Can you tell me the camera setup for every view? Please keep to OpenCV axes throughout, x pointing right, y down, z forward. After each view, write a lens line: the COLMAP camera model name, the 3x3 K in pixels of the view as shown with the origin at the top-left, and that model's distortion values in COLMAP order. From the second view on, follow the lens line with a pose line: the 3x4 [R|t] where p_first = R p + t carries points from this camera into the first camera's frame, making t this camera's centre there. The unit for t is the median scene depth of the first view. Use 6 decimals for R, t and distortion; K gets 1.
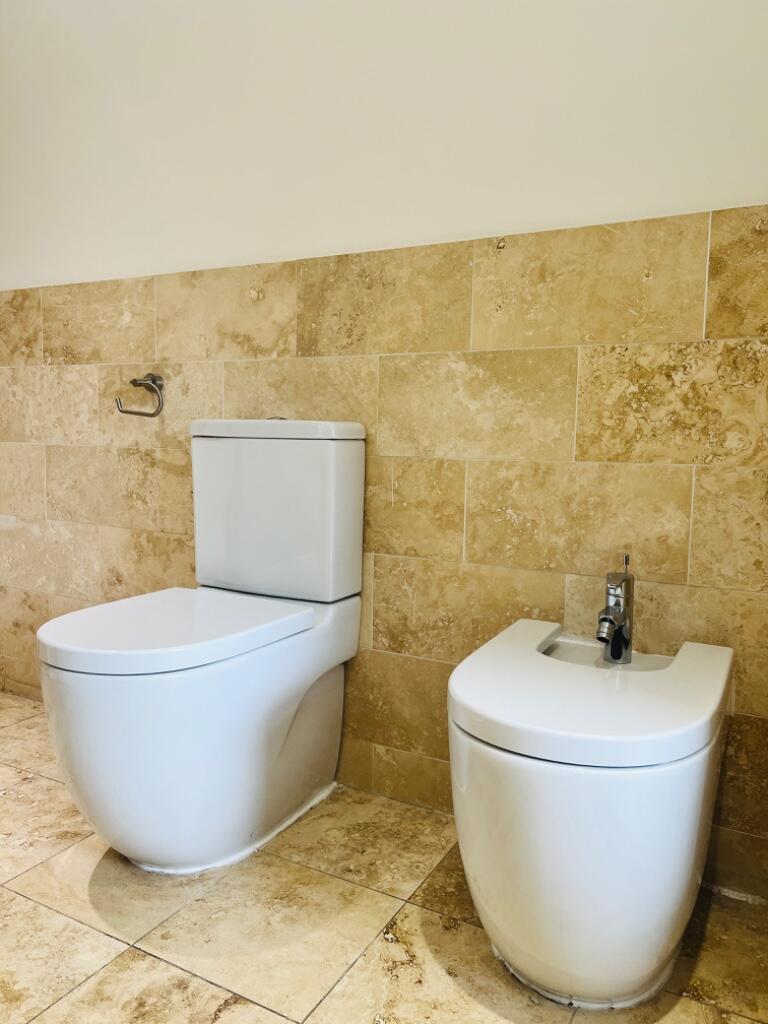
lens RADIAL K [[771.1, 0, 384.4], [0, 771.1, 517.7], [0, 0, 1]] dist [0.005361, -0.000283]
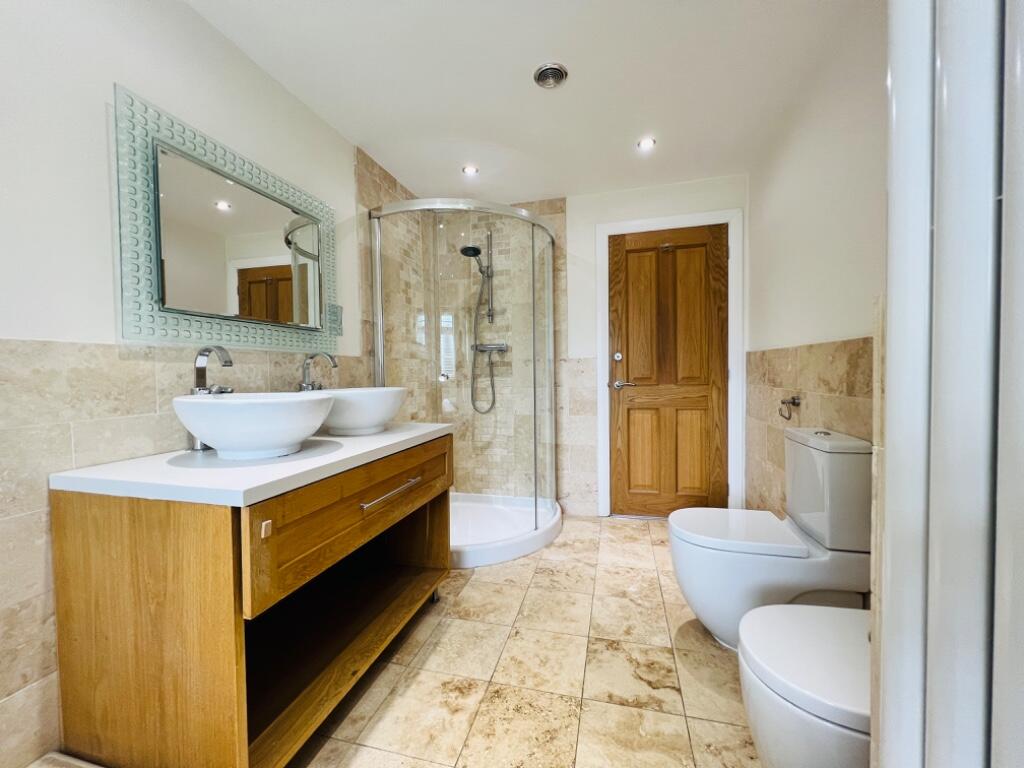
lens RADIAL K [[411.4, 0, 514.8], [0, 411.4, 382.4], [0, 0, 1]] dist [0.001403, 0.000318]
pose [[0.245973, 0.002931, -0.969272, 0.583041], [-0.080284, 0.996621, -0.017360, -0.165593], [0.965946, 0.082087, 0.245377, 0.079307]]
